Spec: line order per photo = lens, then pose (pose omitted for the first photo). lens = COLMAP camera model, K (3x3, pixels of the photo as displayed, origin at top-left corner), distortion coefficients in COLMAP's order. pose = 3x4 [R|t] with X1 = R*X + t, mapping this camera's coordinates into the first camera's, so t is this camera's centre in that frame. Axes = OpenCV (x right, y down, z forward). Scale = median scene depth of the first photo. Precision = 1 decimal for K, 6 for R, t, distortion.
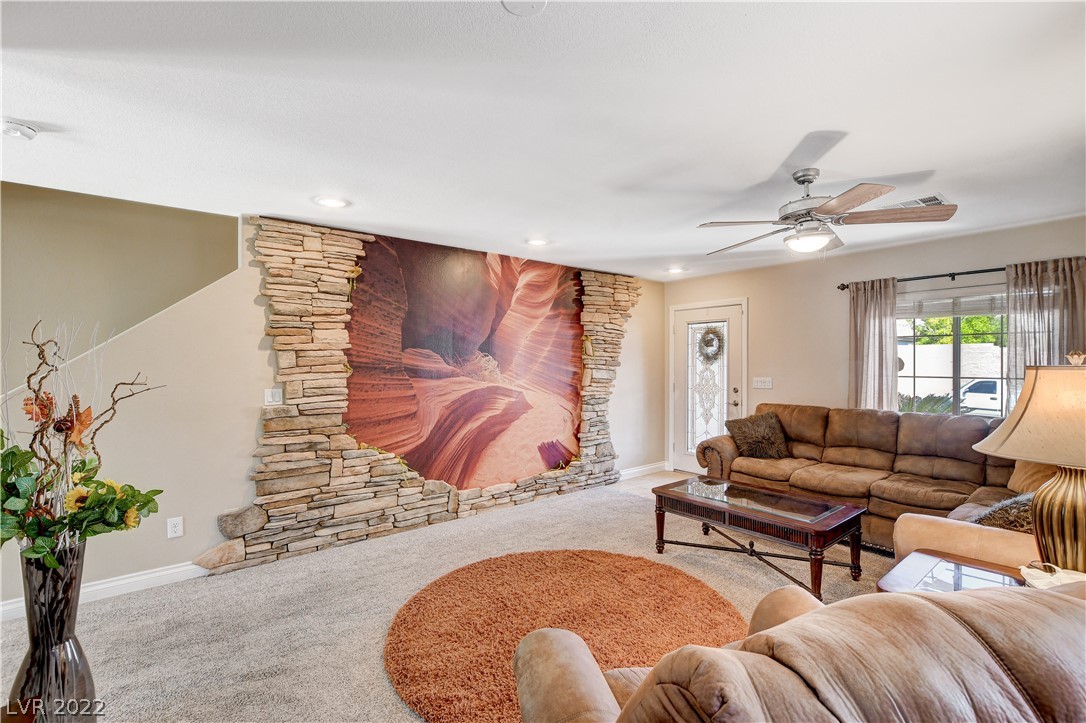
lens RADIAL K [[488.7, 0, 543.0], [0, 488.7, 361.5], [0, 0, 1]] dist [-0.002592, -0.000365]
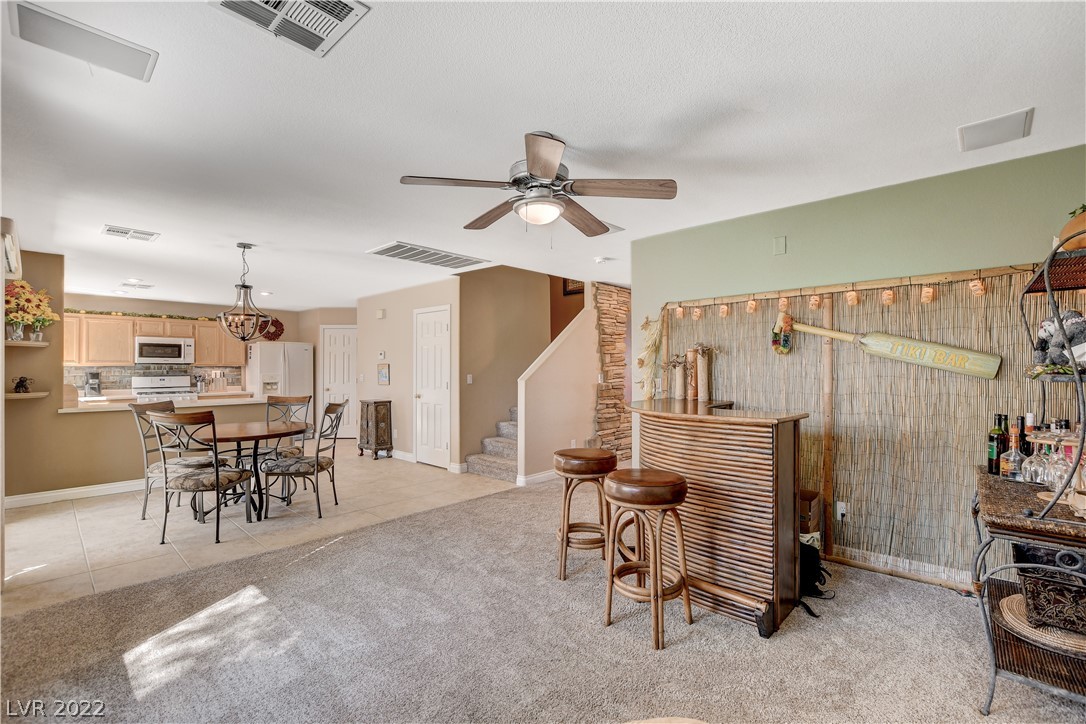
lens RADIAL K [[488.7, 0, 543.0], [0, 488.7, 362.0], [0, 0, 1]] dist [-0.002592, -0.000365]
pose [[0.994191, 0.005710, 0.107481, -0.924587], [-0.004973, 0.999962, -0.007126, 0.022574], [-0.107518, 0.006550, 0.994182, -0.794220]]
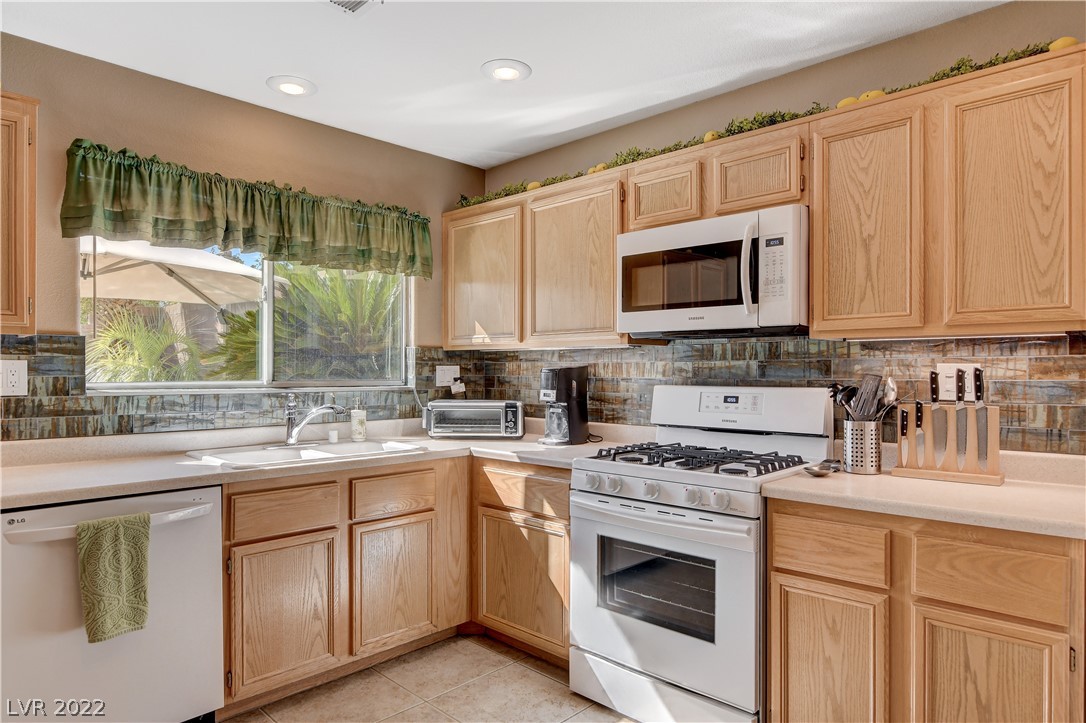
lens RADIAL K [[675.2, 0, 543.0], [0, 675.2, 361.5], [0, 0, 1]] dist [-0.008297, -0.000811]
pose [[0.101637, -0.002549, -0.994818, -1.645050], [0.000156, 0.999997, -0.002547, 0.054362], [0.994822, 0.000104, 0.101637, 1.230755]]
